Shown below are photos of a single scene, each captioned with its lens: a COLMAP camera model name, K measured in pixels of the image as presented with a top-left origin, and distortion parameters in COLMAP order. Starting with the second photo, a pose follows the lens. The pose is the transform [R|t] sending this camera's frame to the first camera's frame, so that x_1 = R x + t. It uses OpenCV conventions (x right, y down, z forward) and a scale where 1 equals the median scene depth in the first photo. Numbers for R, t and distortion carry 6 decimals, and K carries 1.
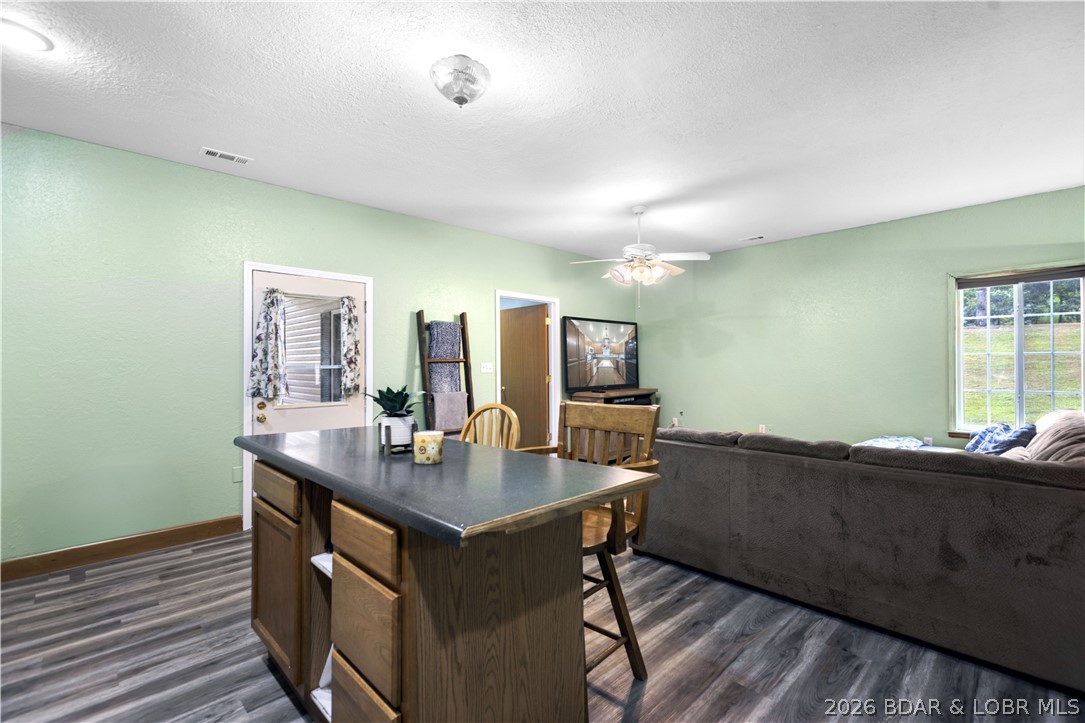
lens RADIAL K [[486.2, 0, 544.4], [0, 486.2, 363.3], [0, 0, 1]] dist [-0.003041, 0.001577]
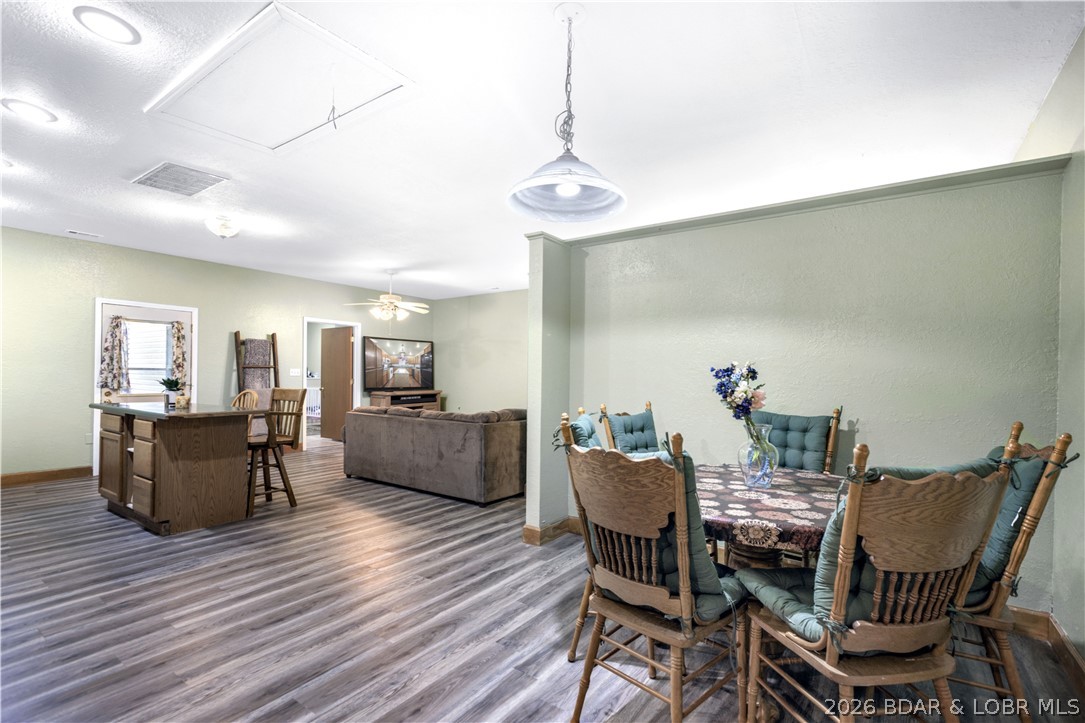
lens RADIAL K [[486.2, 0, 542.9], [0, 486.2, 377.5], [0, 0, 1]] dist [-0.003041, 0.001577]
pose [[0.981193, 0.017339, 0.192250, 0.434351], [-0.019618, 0.999758, 0.009953, -0.004617], [-0.192031, -0.013538, 0.981295, -0.709283]]
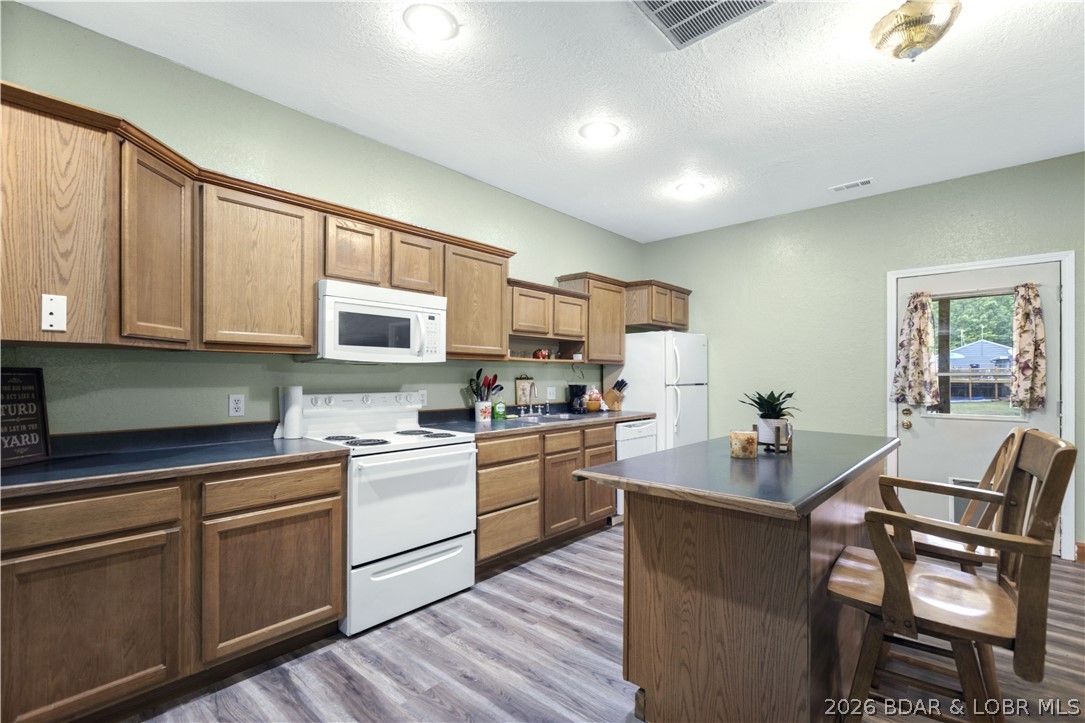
lens RADIAL K [[486.2, 0, 539.3], [0, 486.2, 371.4], [0, 0, 1]] dist [-0.003041, 0.001577]
pose [[0.061729, 0.000523, -0.998093, 0.361161], [0.007083, 0.999974, 0.000962, -0.002873], [0.998068, -0.007129, 0.061724, 0.179084]]
